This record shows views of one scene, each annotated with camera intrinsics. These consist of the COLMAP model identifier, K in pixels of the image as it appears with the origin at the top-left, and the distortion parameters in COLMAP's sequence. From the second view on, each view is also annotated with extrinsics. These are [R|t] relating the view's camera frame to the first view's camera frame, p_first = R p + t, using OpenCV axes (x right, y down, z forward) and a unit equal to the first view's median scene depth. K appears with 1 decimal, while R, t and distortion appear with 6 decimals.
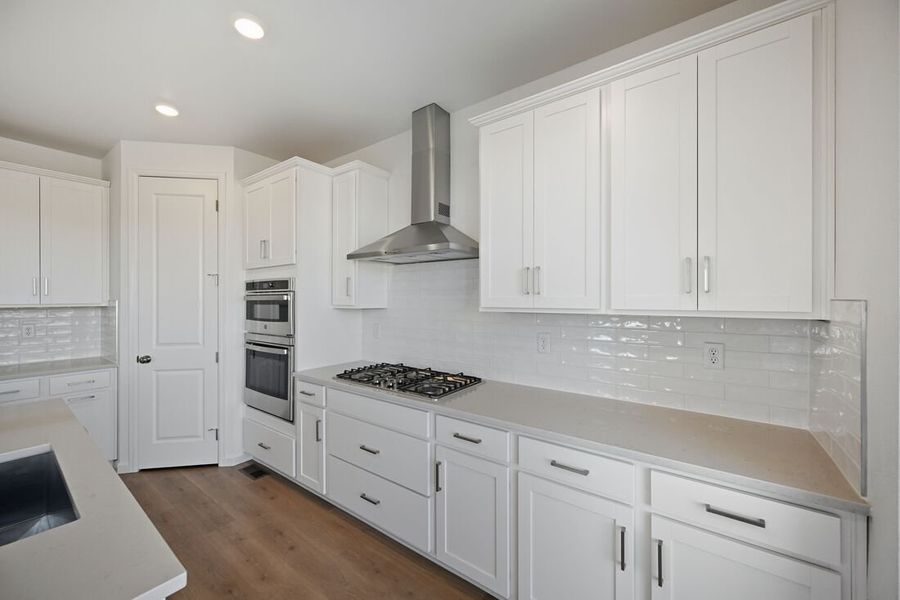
lens RADIAL K [[353.9, 0, 447.5], [0, 353.9, 298.5], [0, 0, 1]] dist [0.001250, 0.000348]
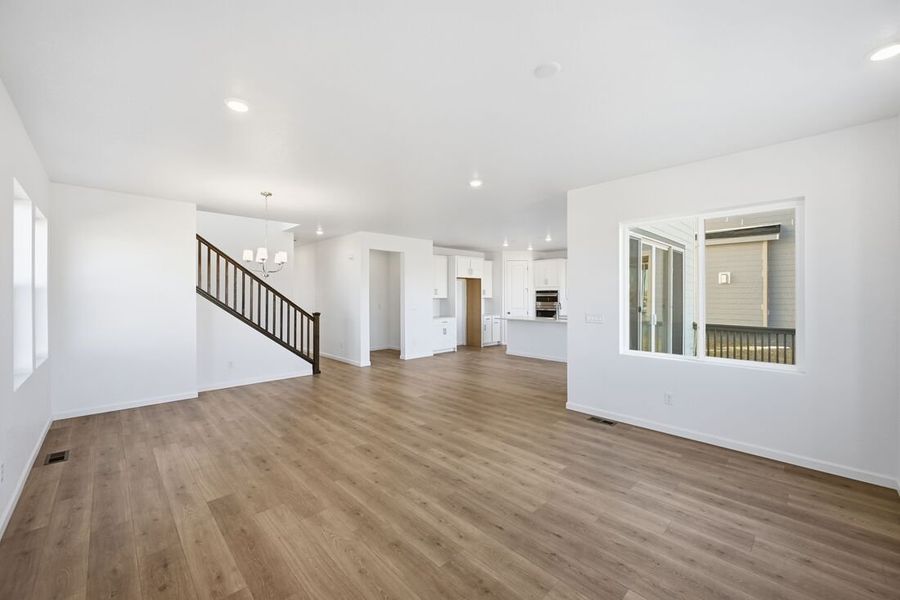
lens RADIAL K [[353.9, 0, 447.5], [0, 353.9, 298.5], [0, 0, 1]] dist [0.001250, 0.000348]
pose [[0.987194, 0.001785, -0.159516, -0.991726], [-0.000510, 0.999968, 0.008035, 0.000841], [0.159525, -0.007850, 0.987163, -2.858130]]
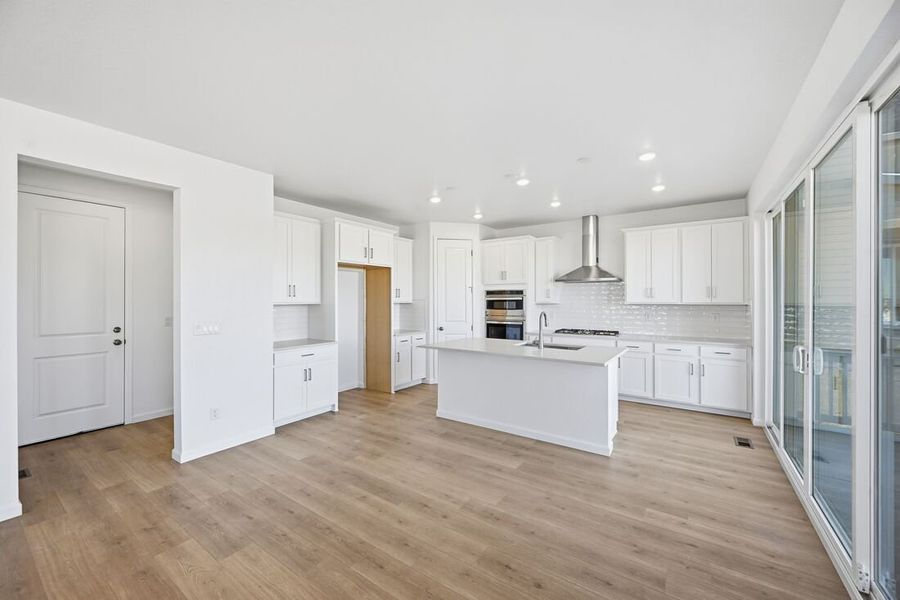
lens RADIAL K [[353.9, 0, 447.5], [0, 353.9, 298.5], [0, 0, 1]] dist [0.001250, 0.000348]
pose [[0.999395, 0.000896, 0.034764, -0.983677], [-0.000832, 0.999998, -0.001847, 0.001845], [-0.034766, 0.001817, 0.999394, -1.165595]]
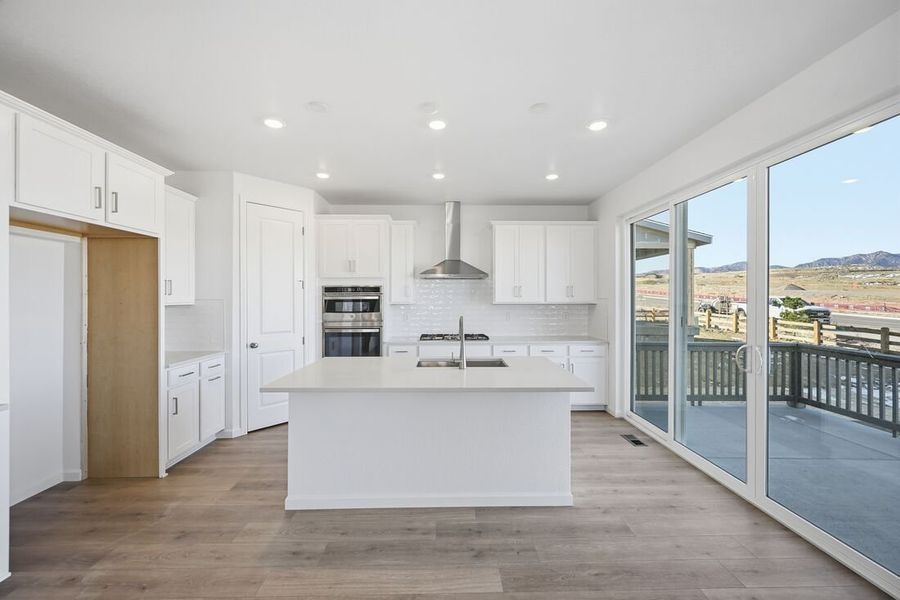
lens RADIAL K [[353.9, 0, 447.5], [0, 353.9, 298.5], [0, 0, 1]] dist [0.001250, 0.000348]
pose [[0.787913, 0.002073, 0.615783, -1.208941], [-0.000596, 0.999996, -0.002604, 0.005623], [-0.615787, 0.001685, 0.787911, -0.500007]]
